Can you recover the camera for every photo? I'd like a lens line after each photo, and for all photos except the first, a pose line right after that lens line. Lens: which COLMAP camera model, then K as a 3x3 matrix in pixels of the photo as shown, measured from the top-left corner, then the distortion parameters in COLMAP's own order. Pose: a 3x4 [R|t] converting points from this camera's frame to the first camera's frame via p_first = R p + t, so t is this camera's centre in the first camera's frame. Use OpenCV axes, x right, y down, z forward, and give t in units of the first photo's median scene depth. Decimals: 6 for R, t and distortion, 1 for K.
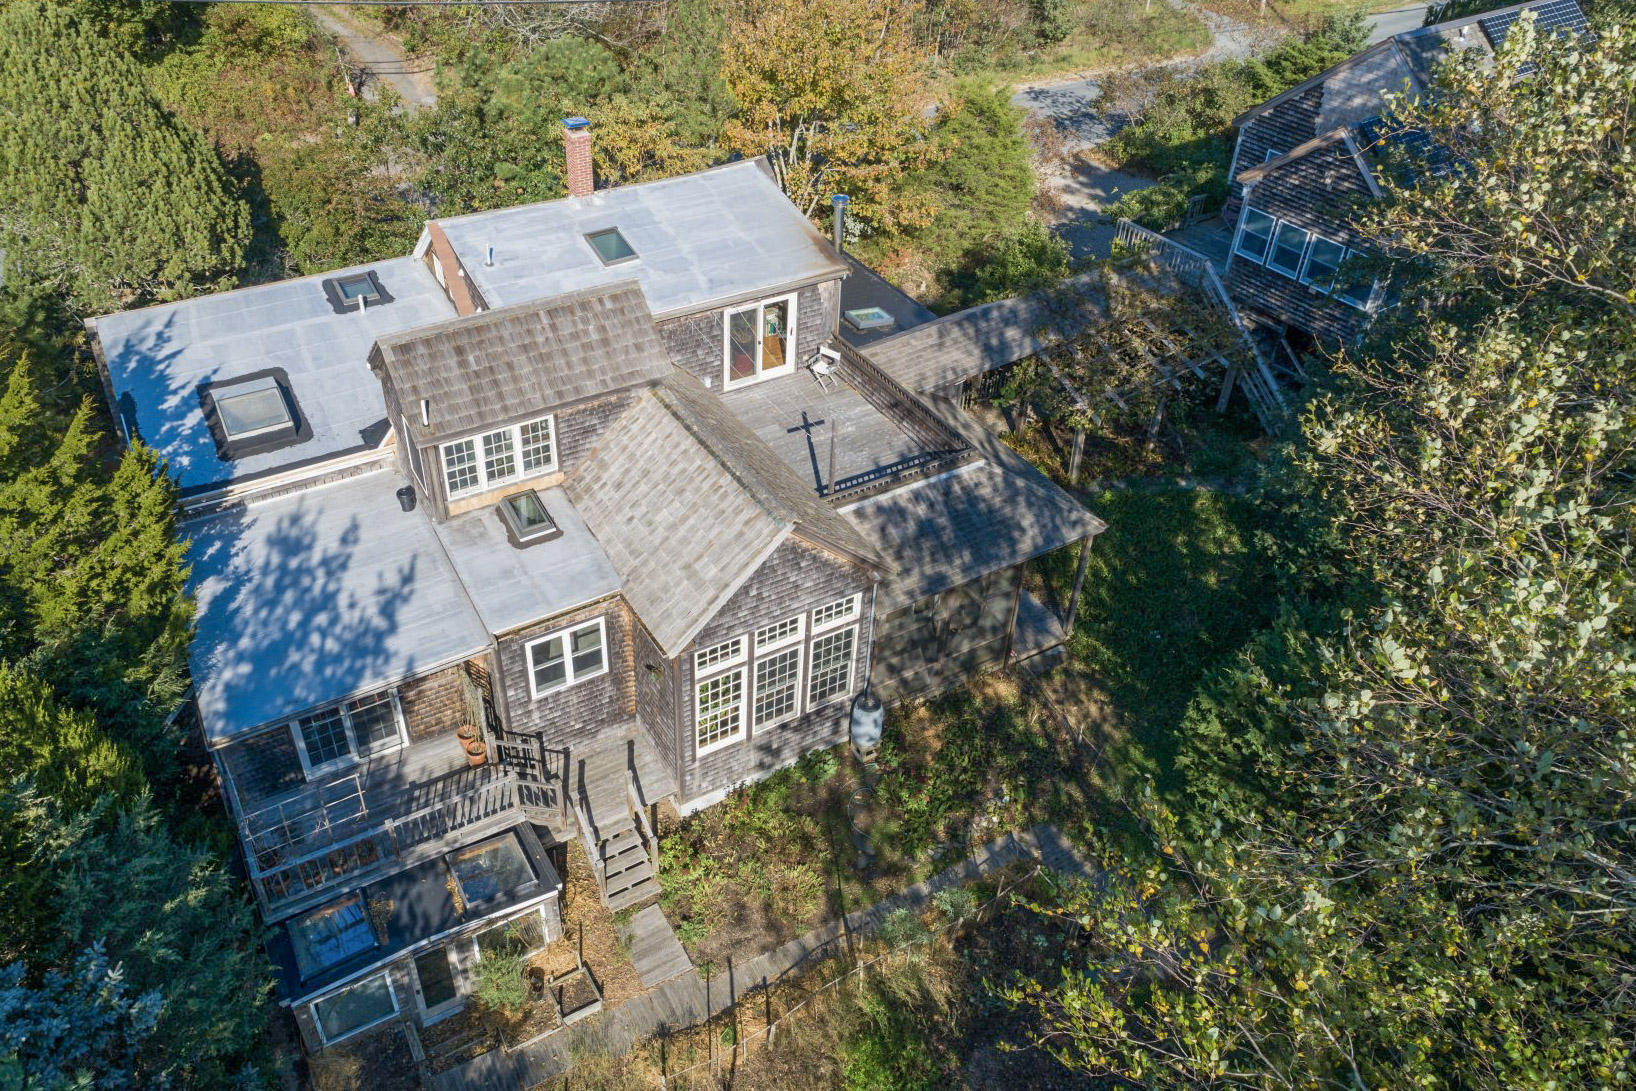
lens RADIAL K [[1206.0, 0, 818.0], [0, 1206.0, 545.5], [0, 0, 1]] dist [-0.002724, 0.001526]
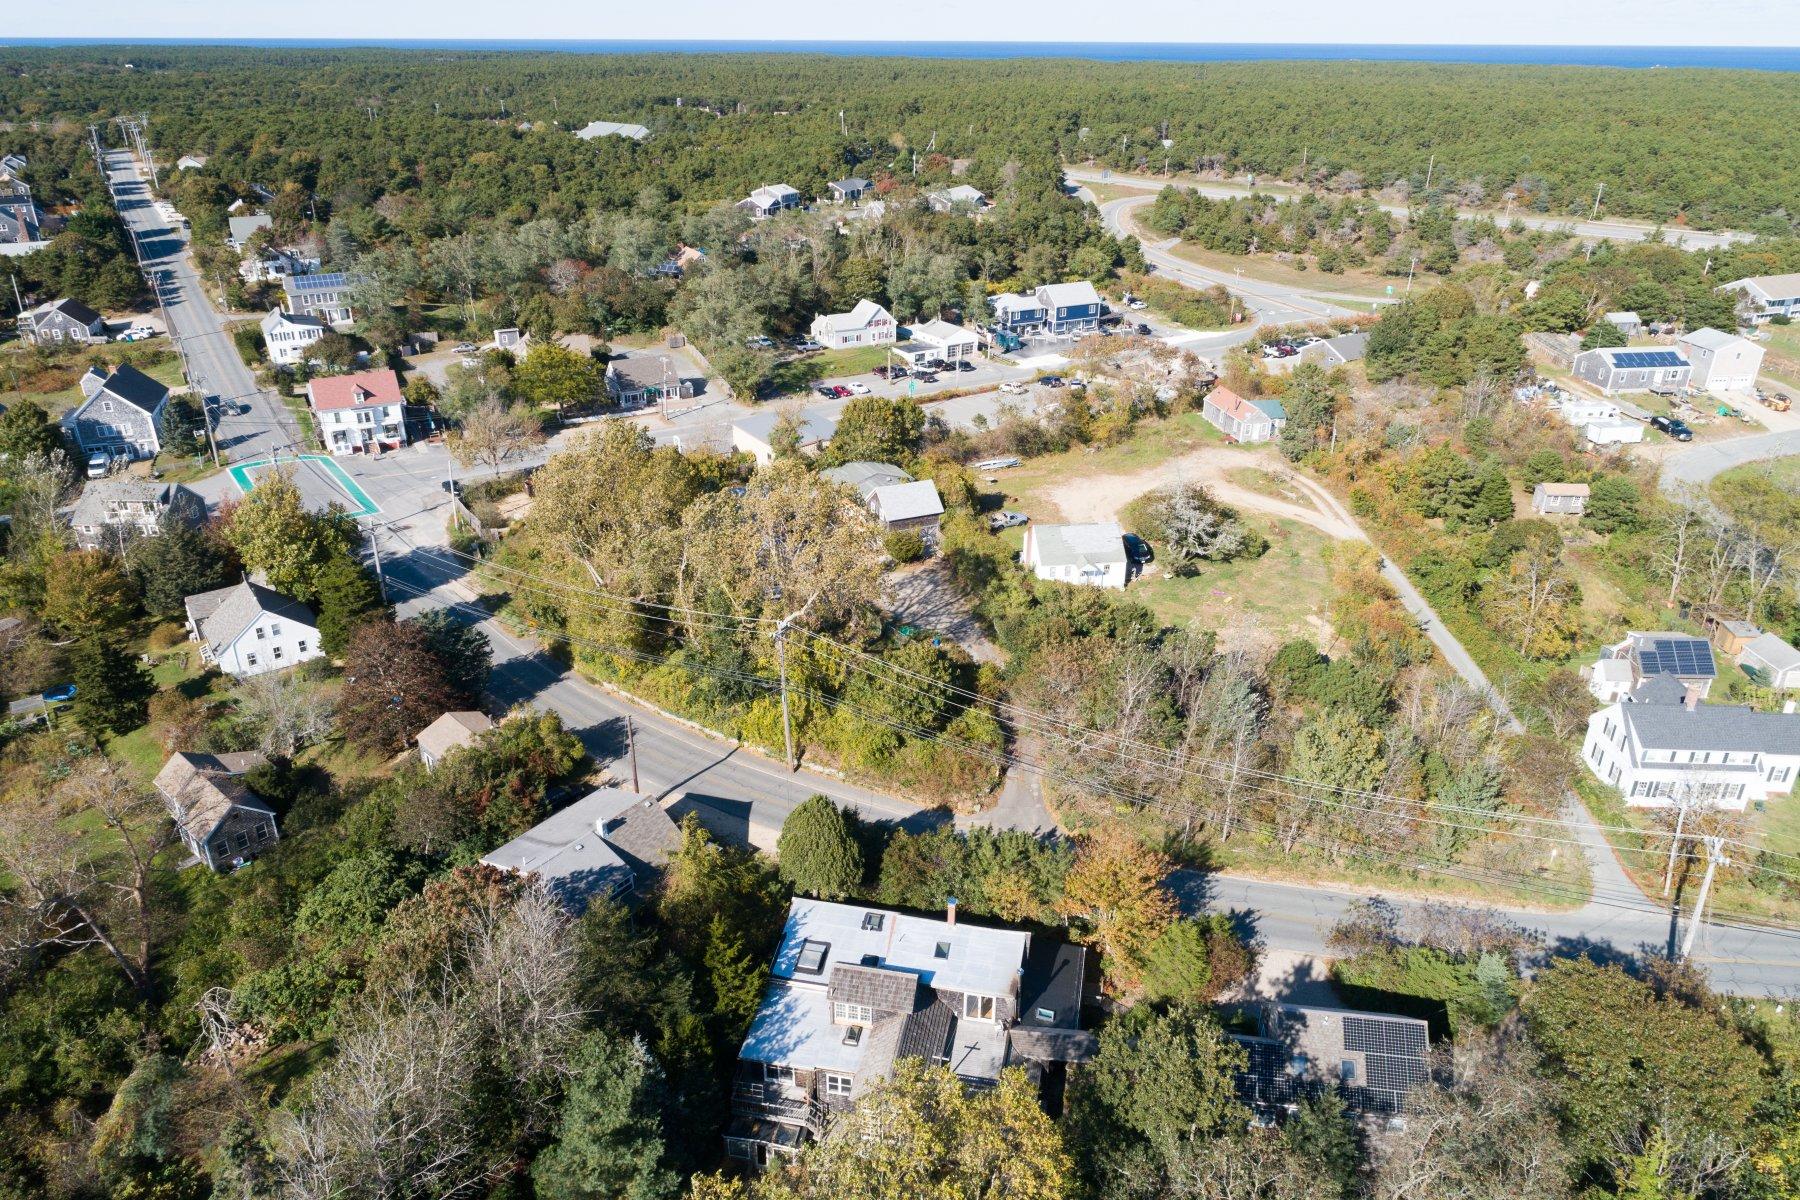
lens RADIAL K [[1326.9, 0, 900.0], [0, 1326.9, 600.0], [0, 0, 1]] dist [-0.002724, 0.001526]
pose [[0.753749, 0.273508, -0.597542, 1.534760], [-0.414619, 0.903382, -0.109509, -0.691851], [0.509857, 0.330294, 0.794325, -1.938903]]
